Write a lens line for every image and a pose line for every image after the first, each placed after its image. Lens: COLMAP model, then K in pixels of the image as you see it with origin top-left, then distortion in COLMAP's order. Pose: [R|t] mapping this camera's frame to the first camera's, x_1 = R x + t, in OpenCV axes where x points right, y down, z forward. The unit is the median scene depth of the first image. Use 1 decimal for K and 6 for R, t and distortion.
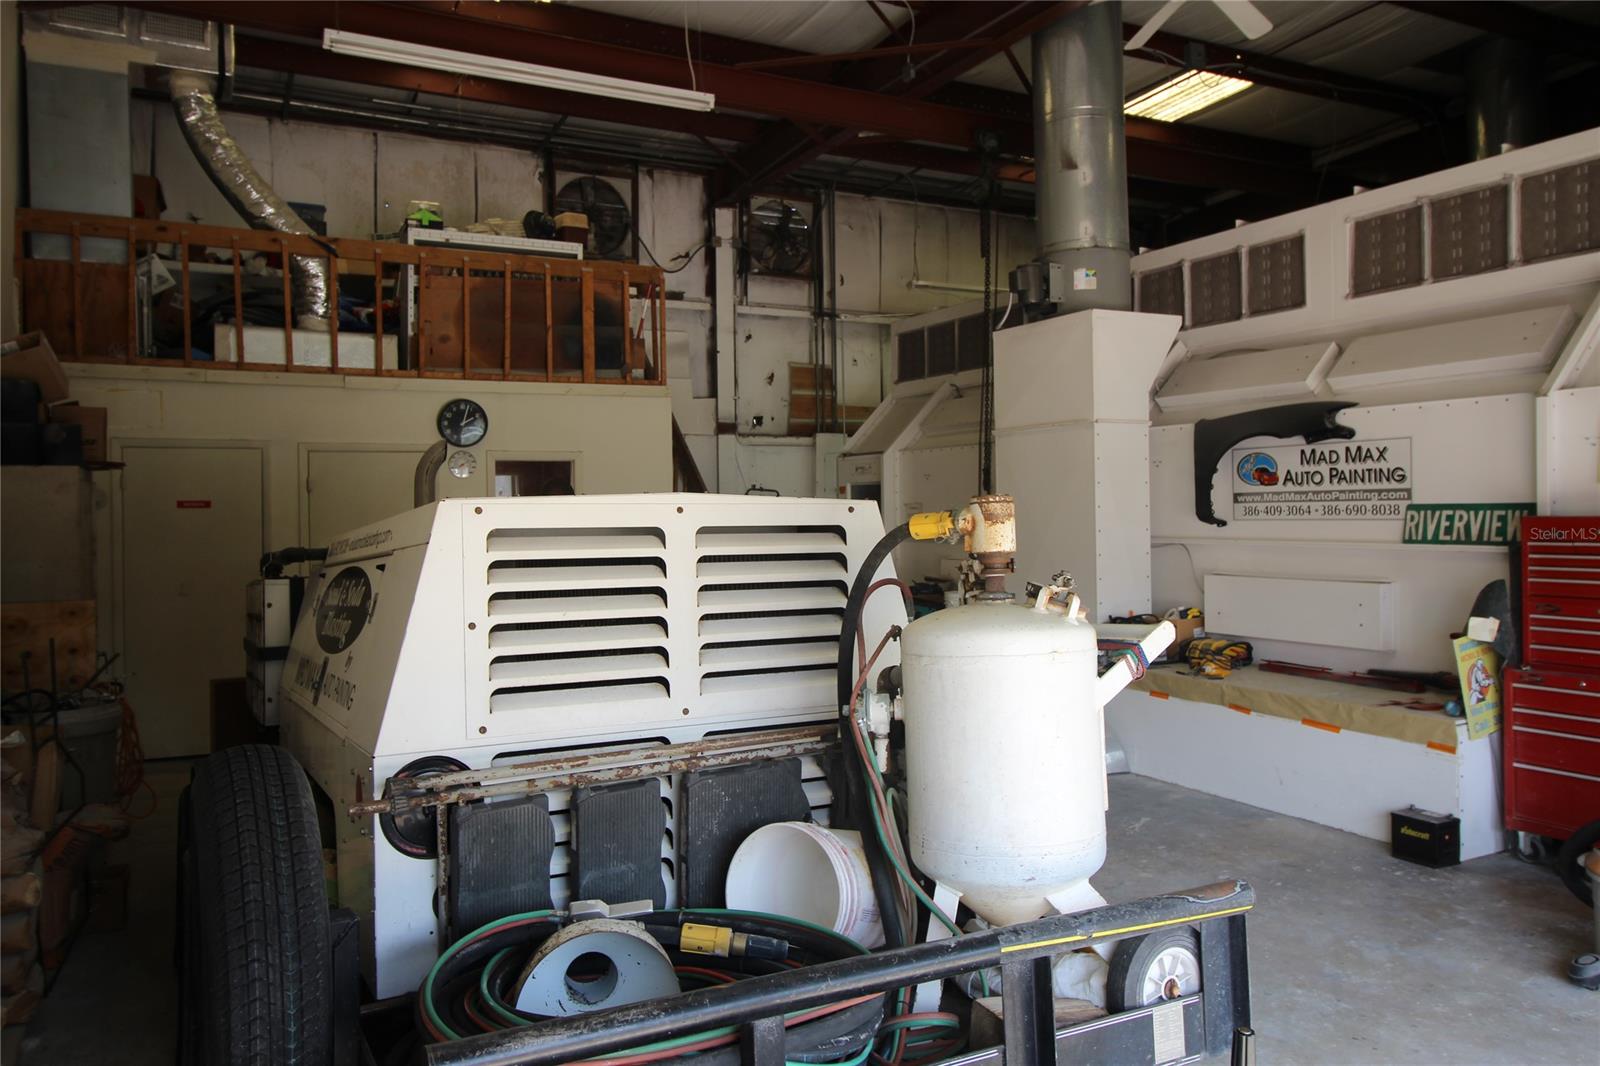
lens RADIAL K [[1175.6, 0, 801.4], [0, 1175.6, 514.9], [0, 0, 1]] dist [0.011815, -0.004618]
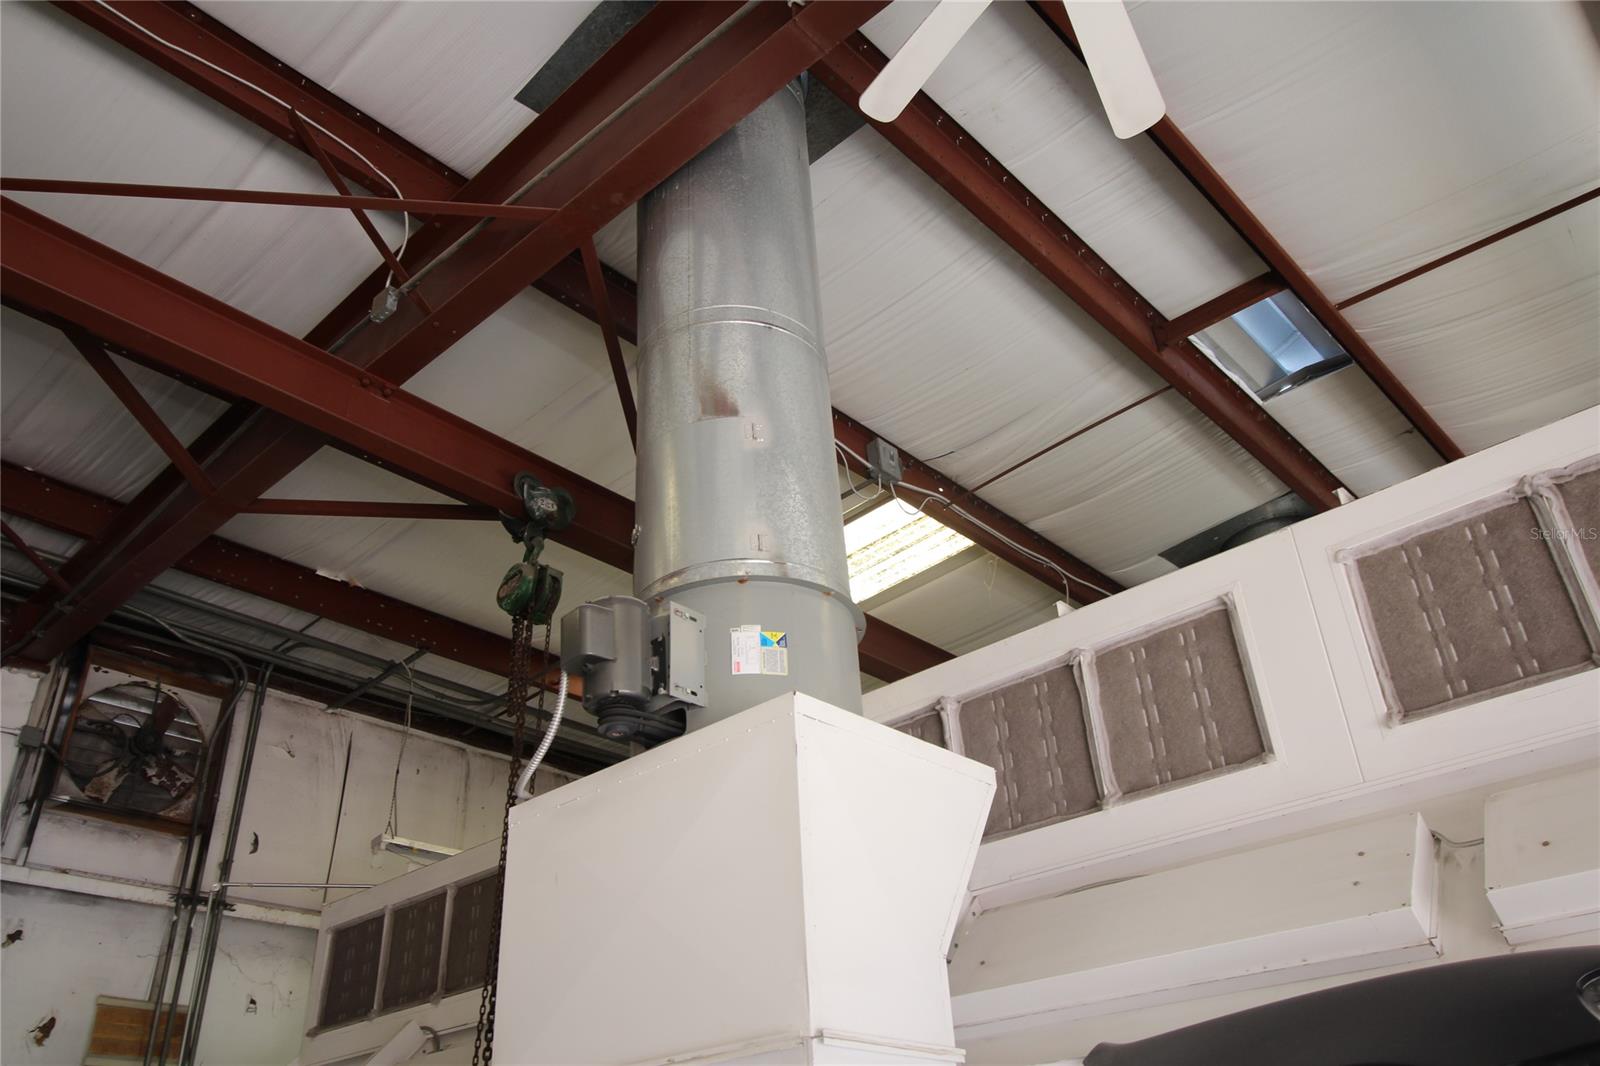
lens RADIAL K [[1260.8, 0, 800.6], [0, 1260.8, 515.2], [0, 0, 1]] dist [0.013659, -0.007909]
pose [[0.941352, 0.148518, 0.302983, 0.133545], [0.035815, 0.848873, -0.527382, -0.023047], [-0.335520, 0.507303, 0.793769, 0.703723]]
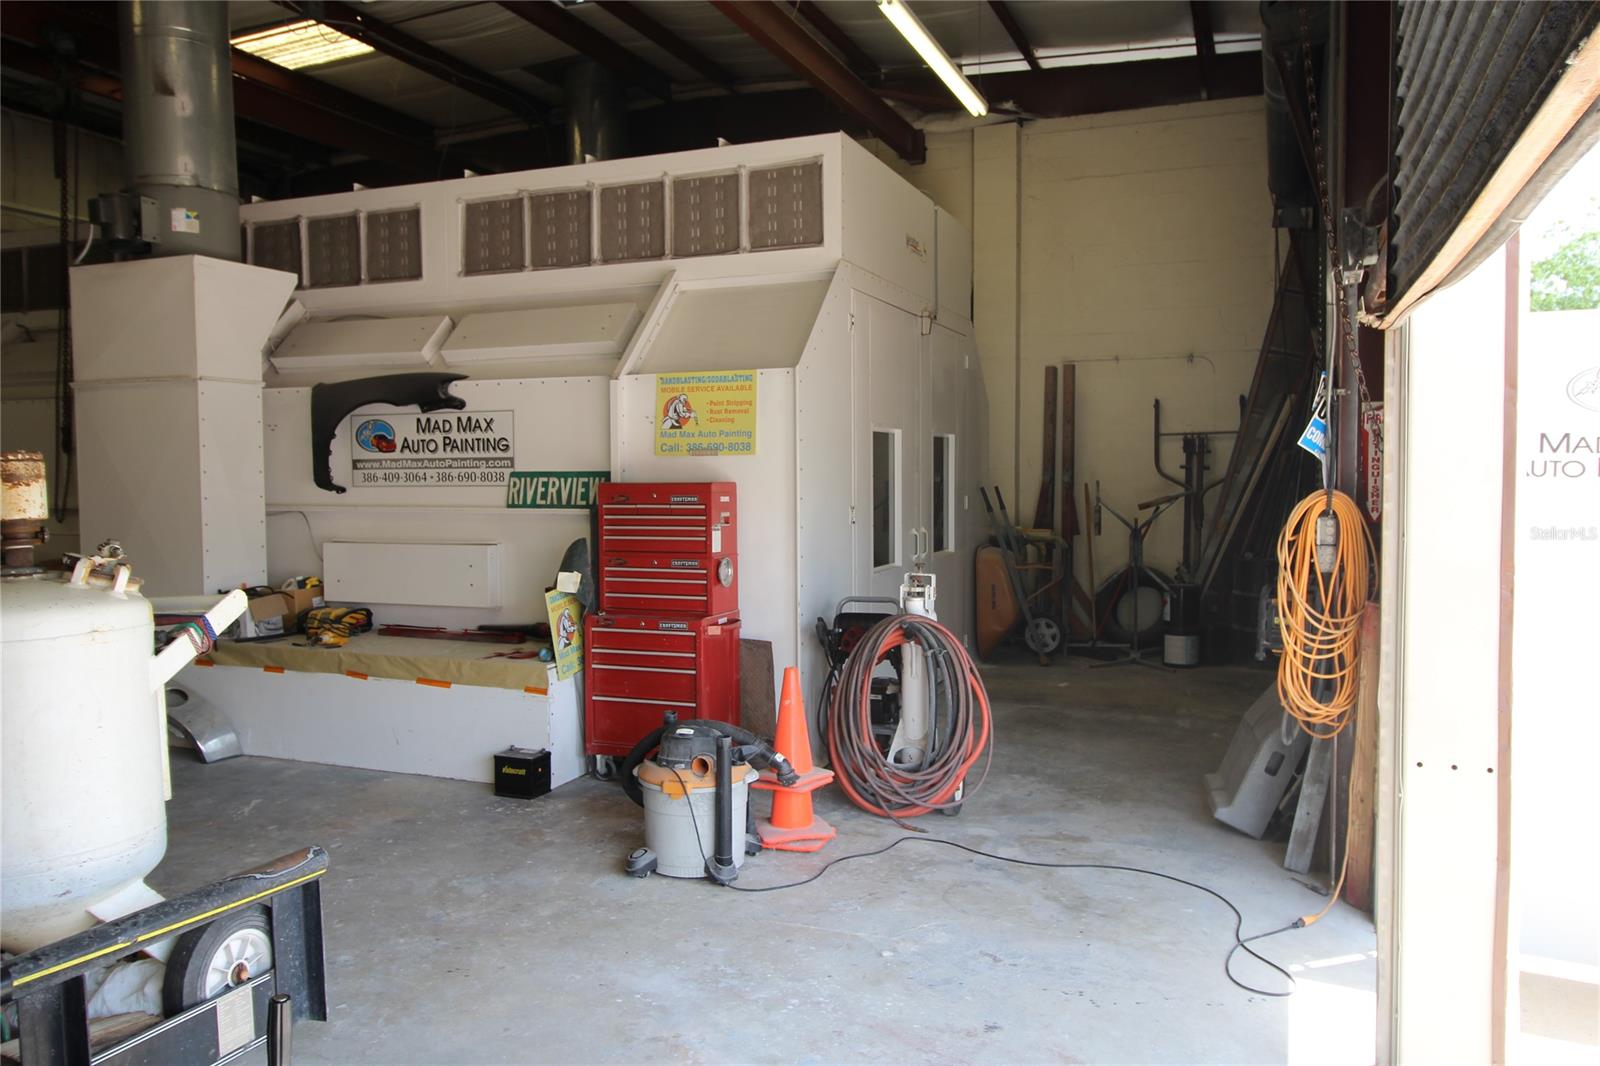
lens RADIAL K [[1175.6, 0, 801.4], [0, 1175.6, 514.9], [0, 0, 1]] dist [0.011815, -0.004618]
pose [[0.765617, -0.015574, 0.643108, 0.017957], [-0.001488, 0.999661, 0.025980, 0.001894], [-0.643294, -0.020848, 0.765335, -0.005043]]
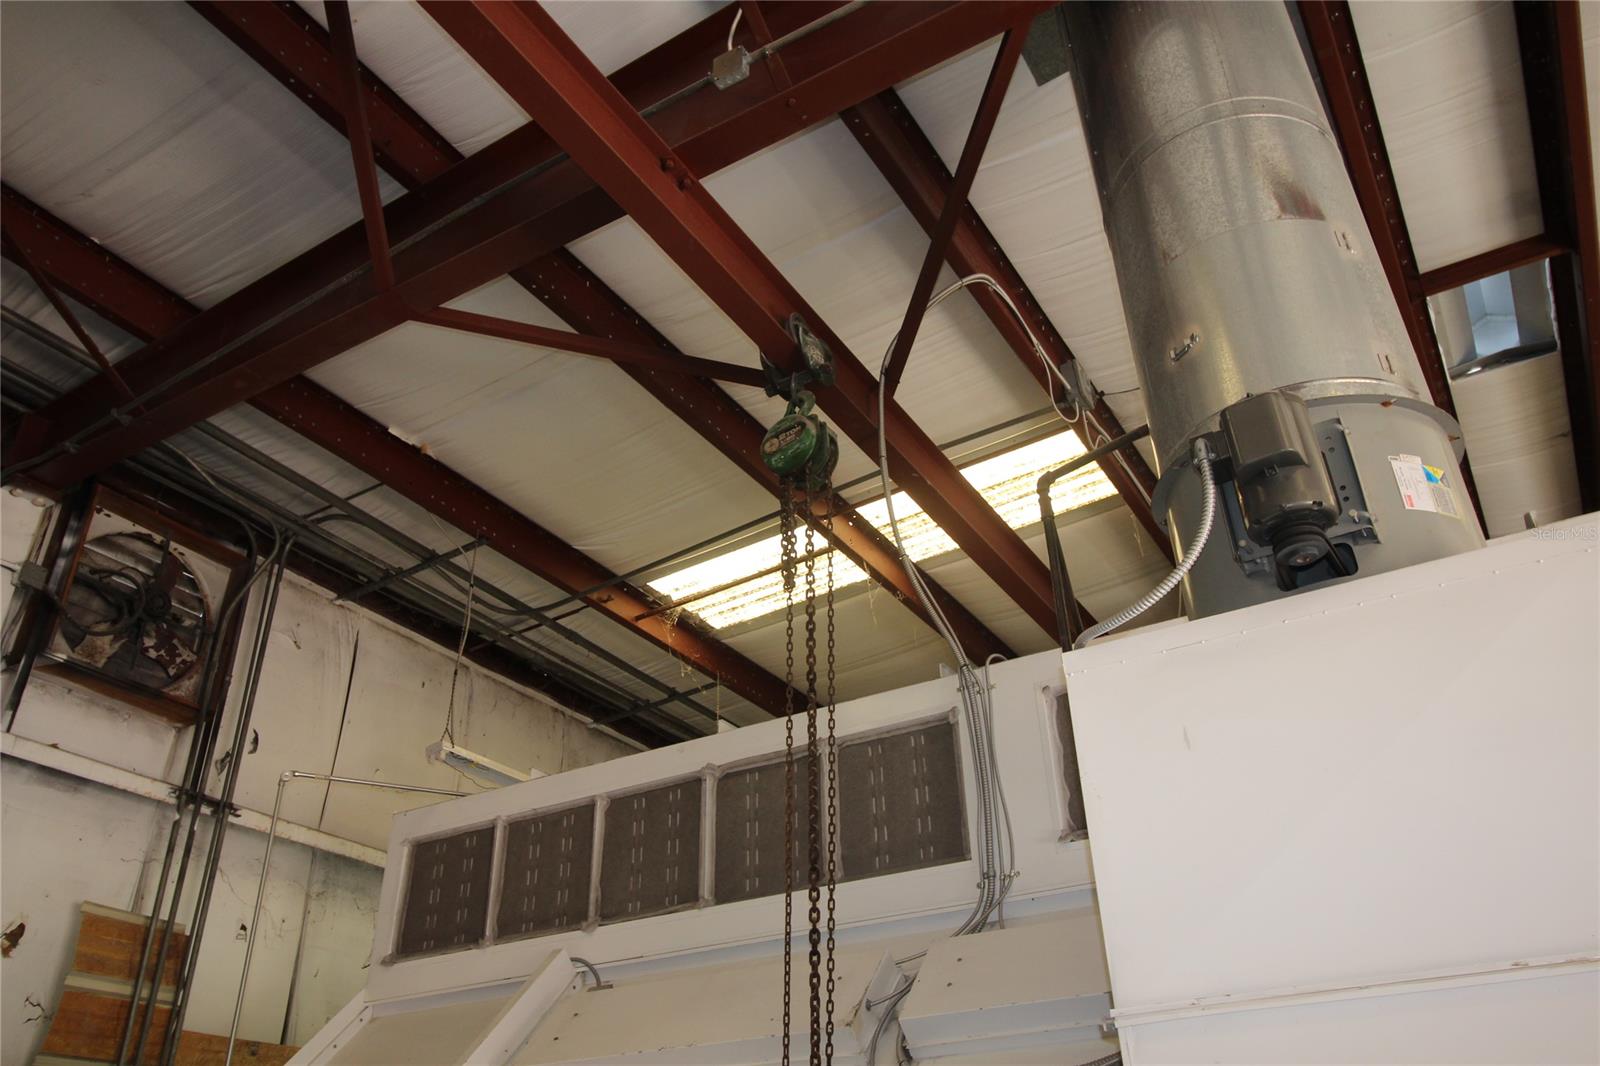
lens RADIAL K [[1260.8, 0, 800.6], [0, 1260.8, 515.2], [0, 0, 1]] dist [0.013659, -0.007909]
pose [[0.855339, 0.263949, 0.445787, -0.048629], [0.013913, 0.848465, -0.529068, -0.022659], [-0.517882, 0.458735, 0.722053, 0.921868]]
